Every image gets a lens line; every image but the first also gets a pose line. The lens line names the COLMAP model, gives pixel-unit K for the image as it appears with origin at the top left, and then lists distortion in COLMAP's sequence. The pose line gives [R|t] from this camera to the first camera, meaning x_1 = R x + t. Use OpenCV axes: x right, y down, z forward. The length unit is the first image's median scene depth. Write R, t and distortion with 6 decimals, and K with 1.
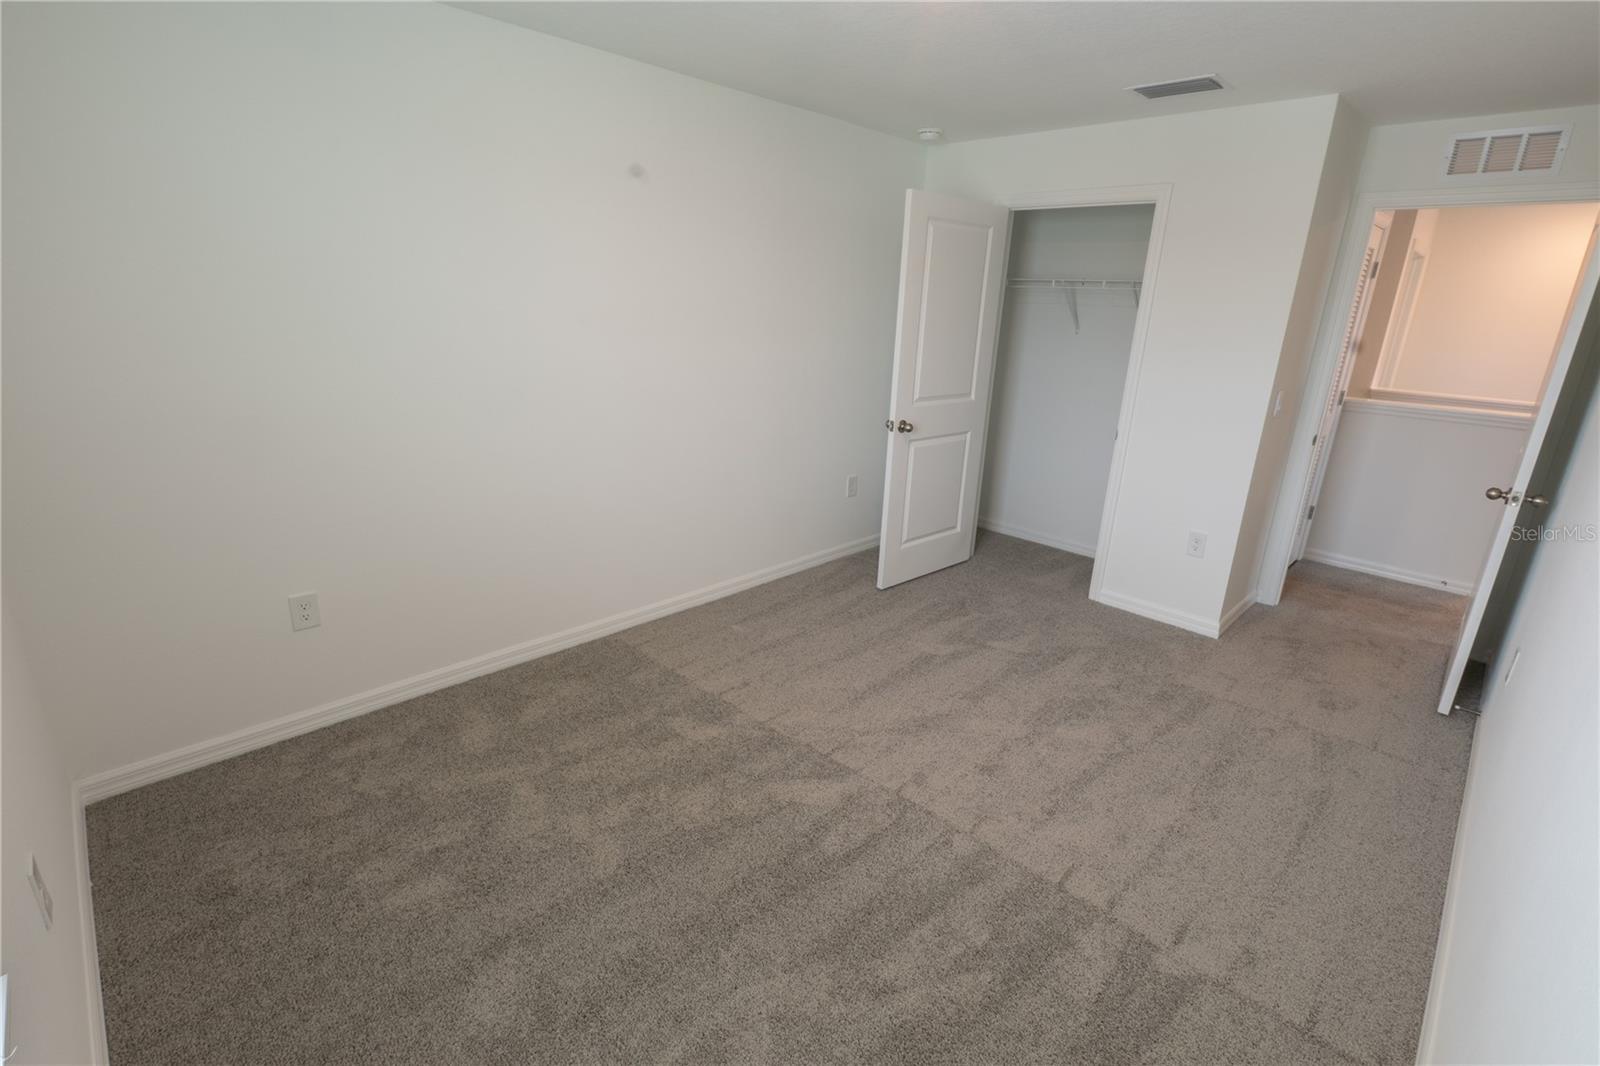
lens RADIAL K [[725.6, 0, 805.8], [0, 725.6, 533.1], [0, 0, 1]] dist [-0.005818, -0.000755]
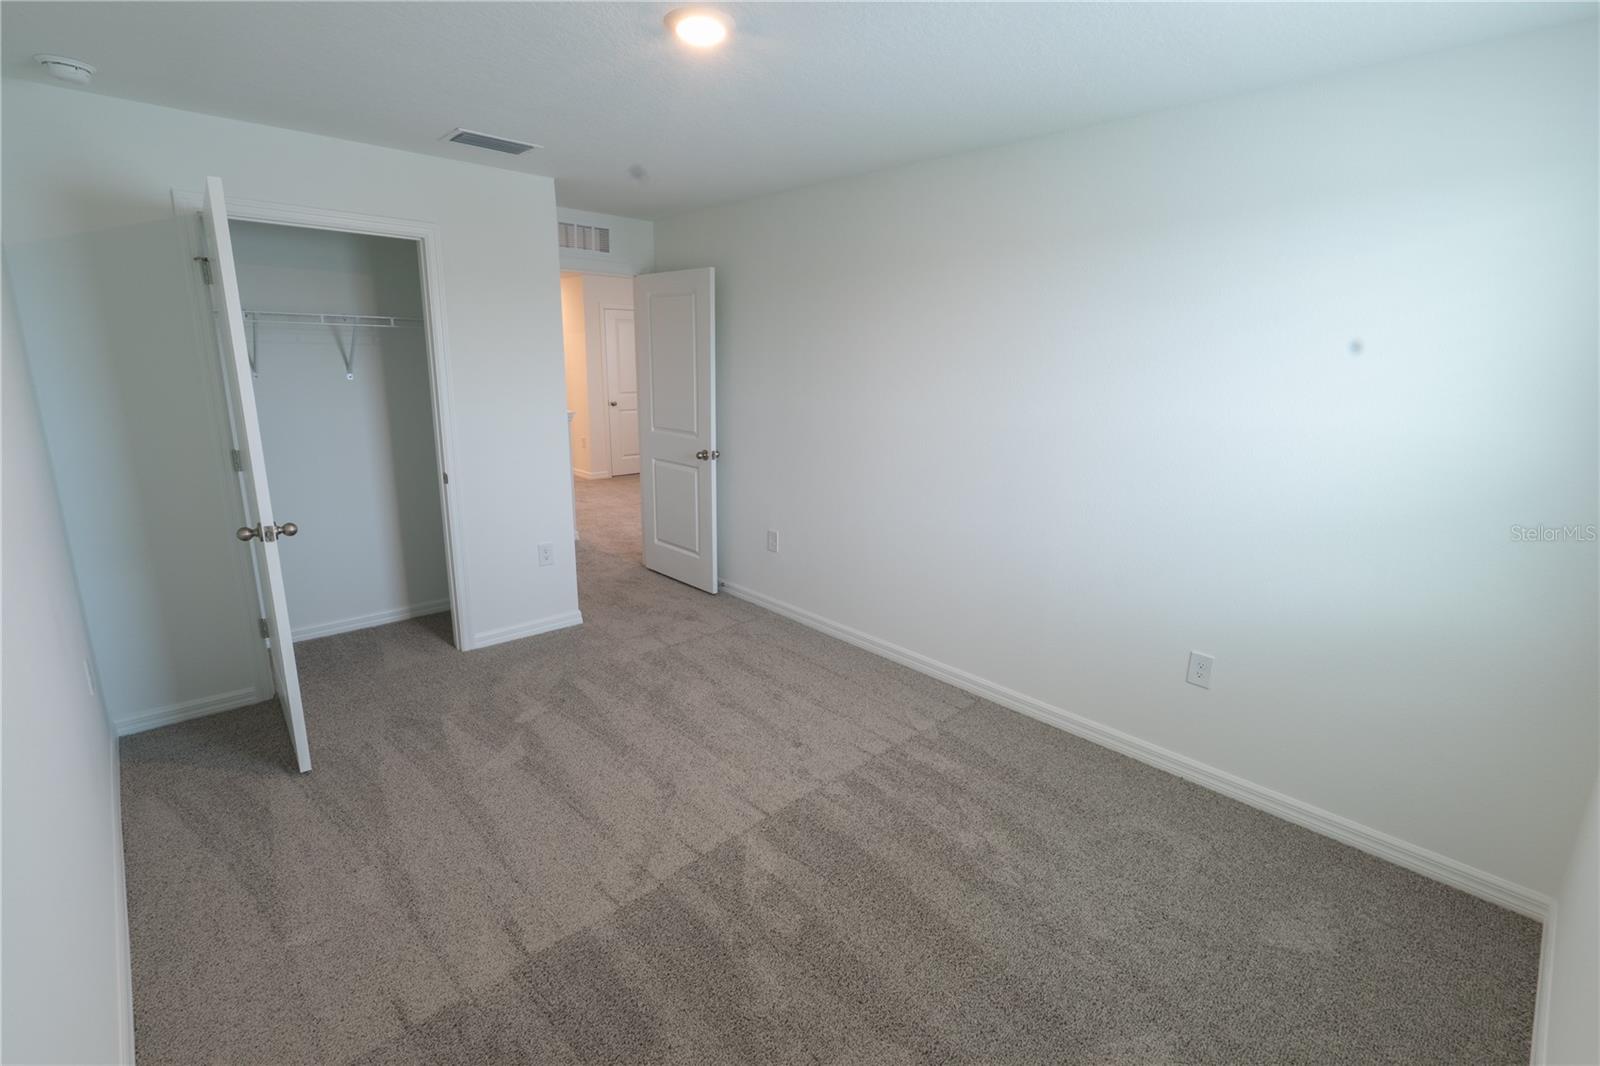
lens RADIAL K [[725.6, 0, 805.8], [0, 725.6, 533.1], [0, 0, 1]] dist [-0.005818, -0.000755]
pose [[0.044289, -0.271660, 0.961374, -0.601264], [0.291234, 0.924030, 0.247691, -0.206702], [-0.955626, 0.269015, 0.120041, 0.557492]]
